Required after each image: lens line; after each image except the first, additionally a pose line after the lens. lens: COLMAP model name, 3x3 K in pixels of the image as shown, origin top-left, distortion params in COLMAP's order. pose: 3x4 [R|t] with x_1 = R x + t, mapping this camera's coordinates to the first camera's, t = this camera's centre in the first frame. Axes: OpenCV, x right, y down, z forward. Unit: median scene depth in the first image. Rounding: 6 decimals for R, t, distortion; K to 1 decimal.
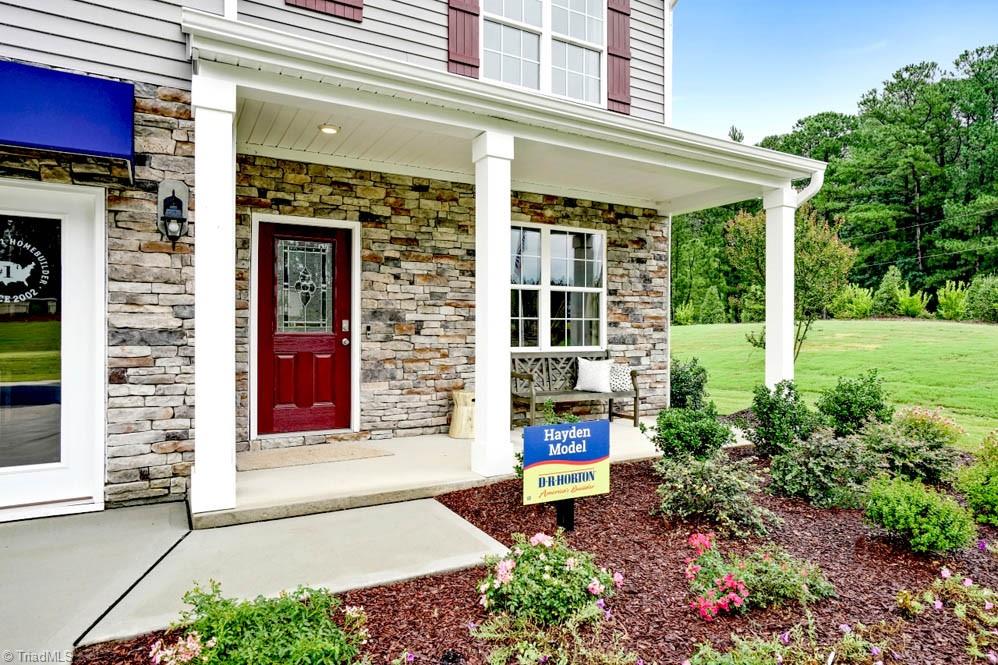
lens RADIAL K [[579.9, 0, 535.1], [0, 579.9, 336.1], [0, 0, 1]] dist [-0.005032, 0.003465]
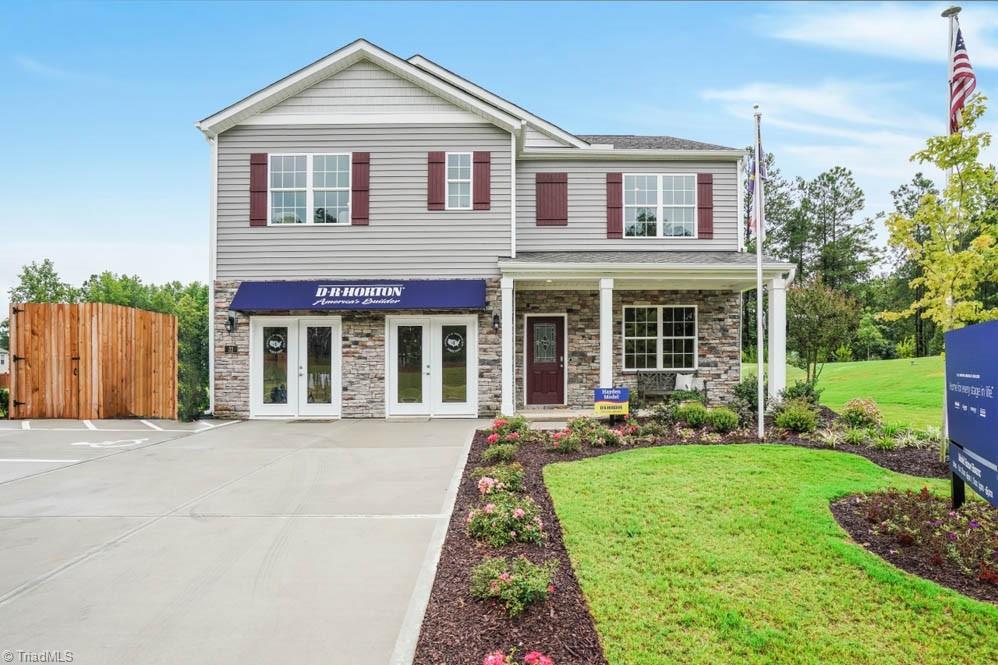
lens RADIAL K [[392.3, 0, 499.4], [0, 392.3, 366.6], [0, 0, 1]] dist [-0.004601, -0.000055]
pose [[0.845253, -0.008956, -0.534291, 0.291544], [0.002788, 0.999920, -0.012350, 0.030809], [0.534359, 0.008949, 0.845210, -0.435895]]
